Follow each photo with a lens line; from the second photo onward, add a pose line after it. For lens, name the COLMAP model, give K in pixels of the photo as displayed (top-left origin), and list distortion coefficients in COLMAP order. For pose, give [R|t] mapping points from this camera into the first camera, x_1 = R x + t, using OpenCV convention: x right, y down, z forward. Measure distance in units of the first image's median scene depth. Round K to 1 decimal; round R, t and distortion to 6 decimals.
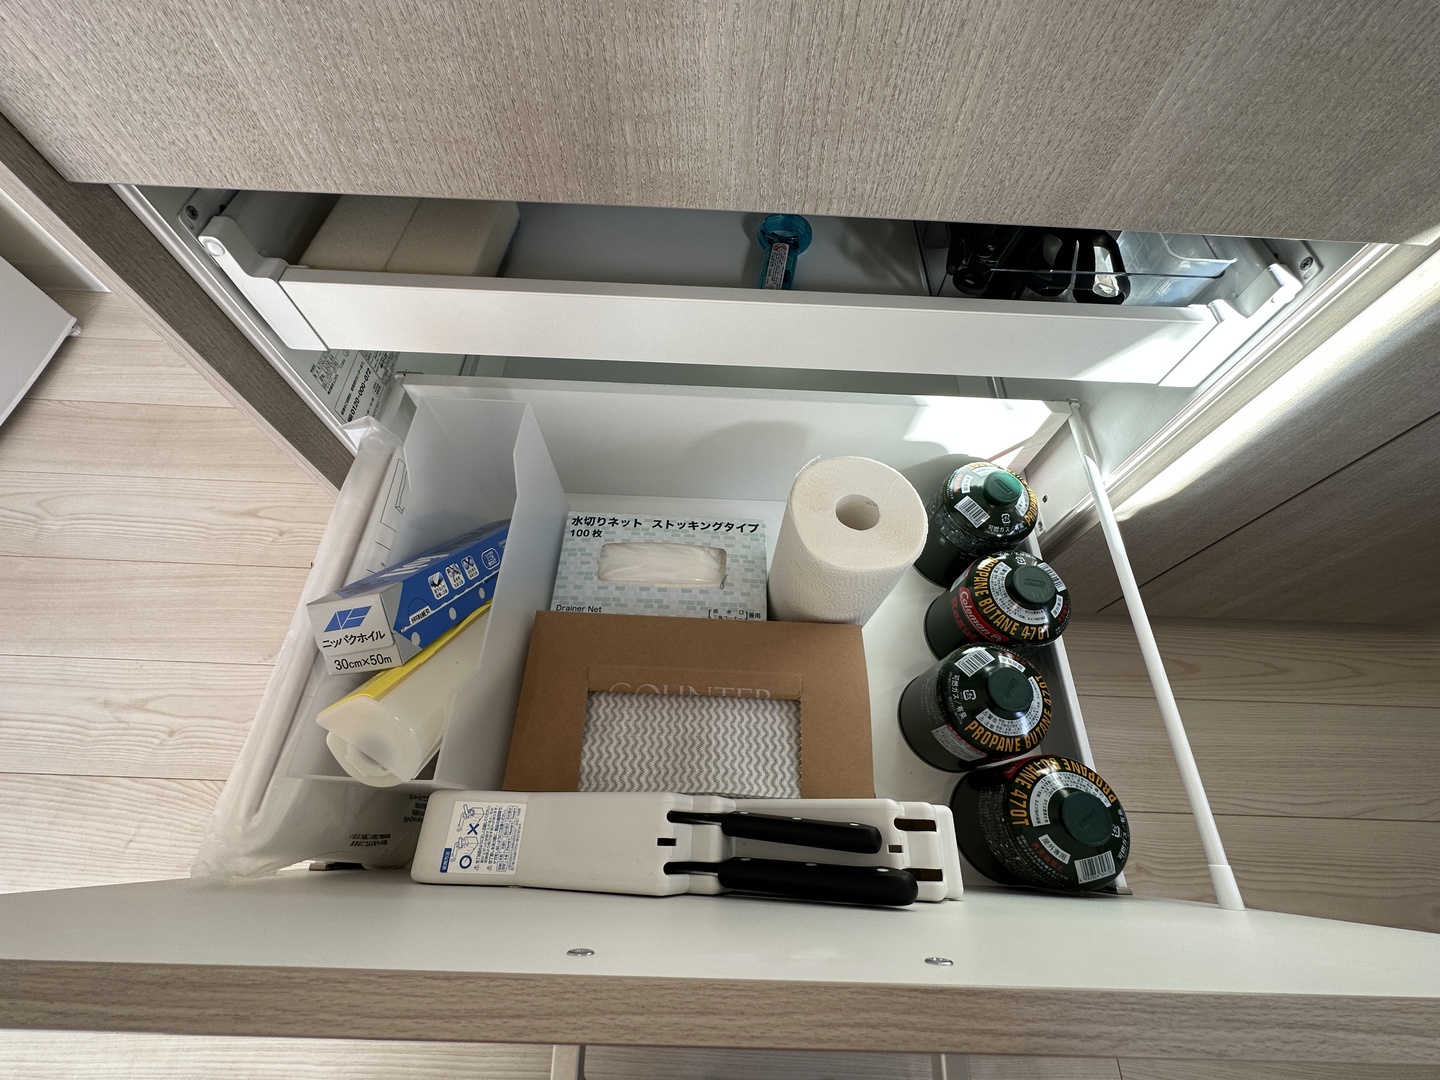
lens RADIAL K [[589.3, 0, 720.0], [0, 589.3, 540.0], [0, 0, 1]] dist [-0.009852, 0.001632]
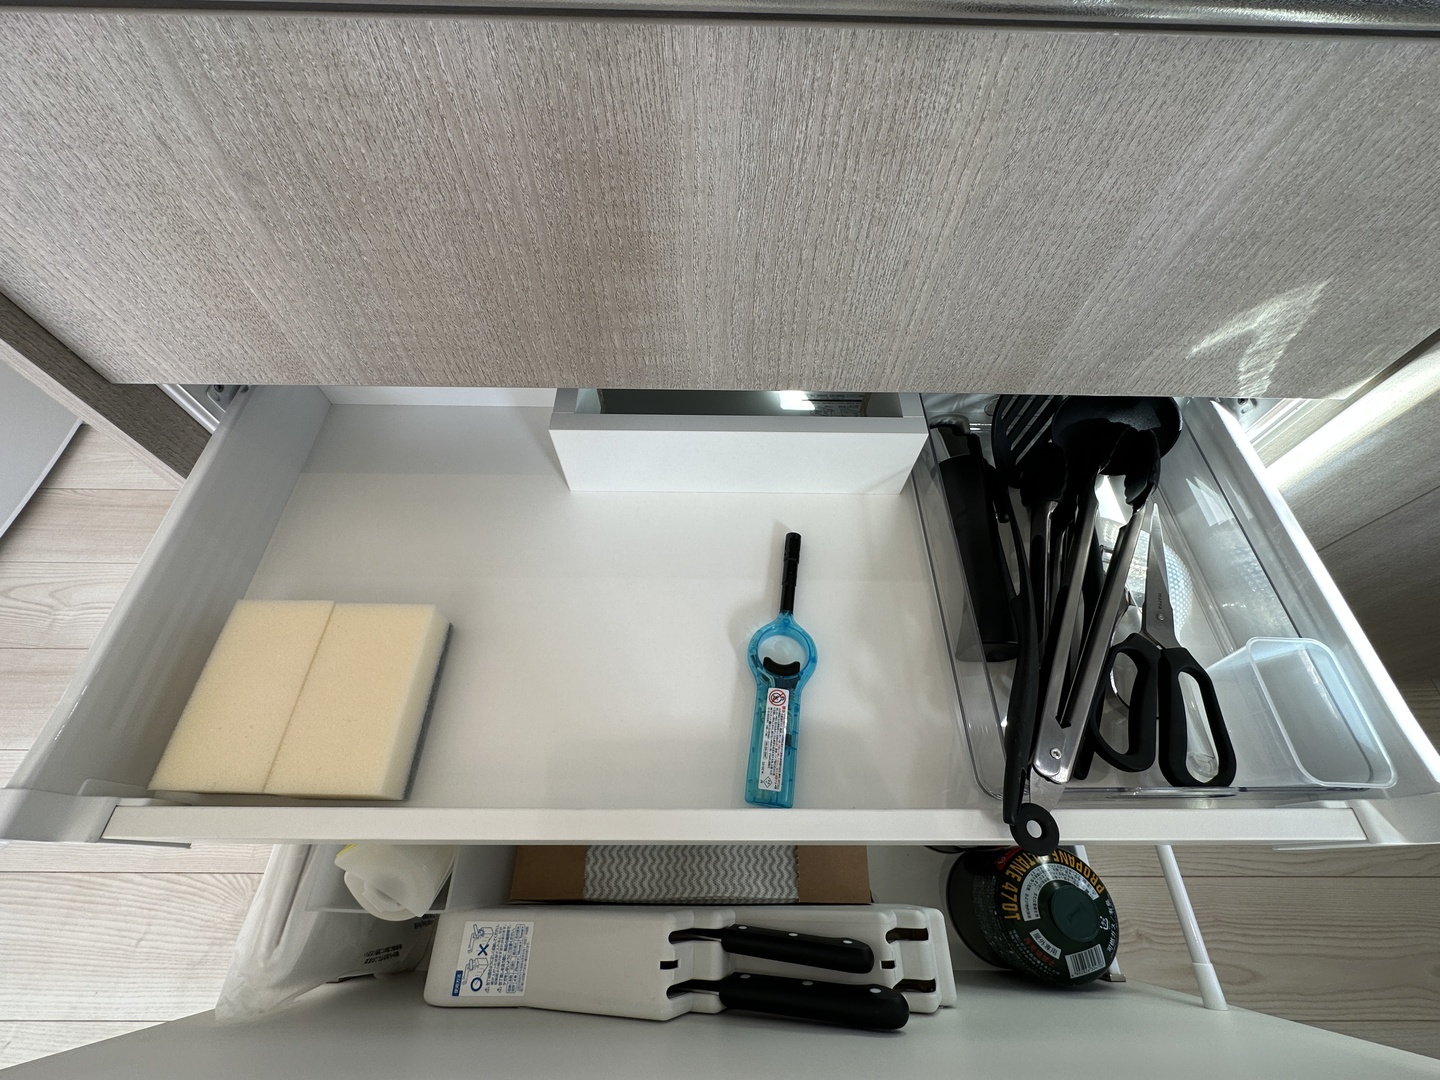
lens RADIAL K [[589.3, 0, 720.0], [0, 589.3, 540.0], [0, 0, 1]] dist [-0.009852, 0.001632]
pose [[0.999555, -0.029761, 0.001811, 0.016744], [0.029813, 0.998497, -0.045981, -0.154959], [-0.000440, 0.046014, 0.998941, -0.063451]]
